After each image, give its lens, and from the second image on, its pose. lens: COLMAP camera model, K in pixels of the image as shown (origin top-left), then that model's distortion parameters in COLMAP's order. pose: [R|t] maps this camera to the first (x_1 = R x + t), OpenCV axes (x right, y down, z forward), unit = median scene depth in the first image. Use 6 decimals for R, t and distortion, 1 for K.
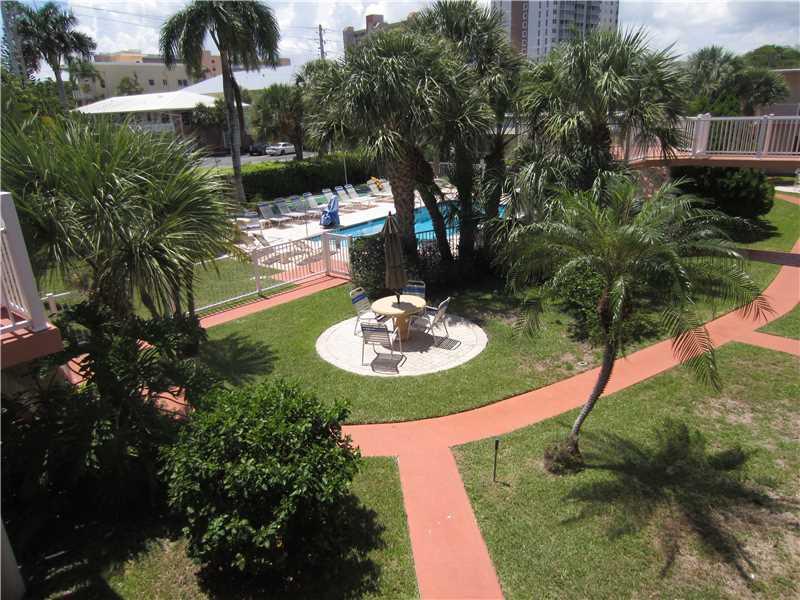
lens RADIAL K [[557.2, 0, 403.6], [0, 557.2, 300.4], [0, 0, 1]] dist [-0.043586, 0.025086]
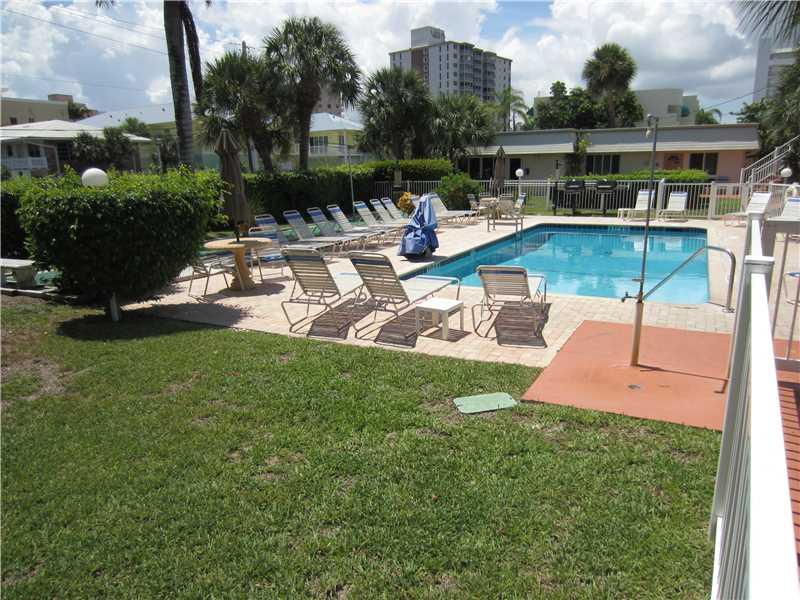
lens RADIAL K [[557.2, 0, 403.6], [0, 557.2, 300.4], [0, 0, 1]] dist [-0.043586, 0.025086]
pose [[0.980401, -0.035203, 0.193844, -0.086217], [0.056718, 0.992685, -0.106583, -0.015668], [-0.188673, 0.115489, 0.975225, 0.189938]]
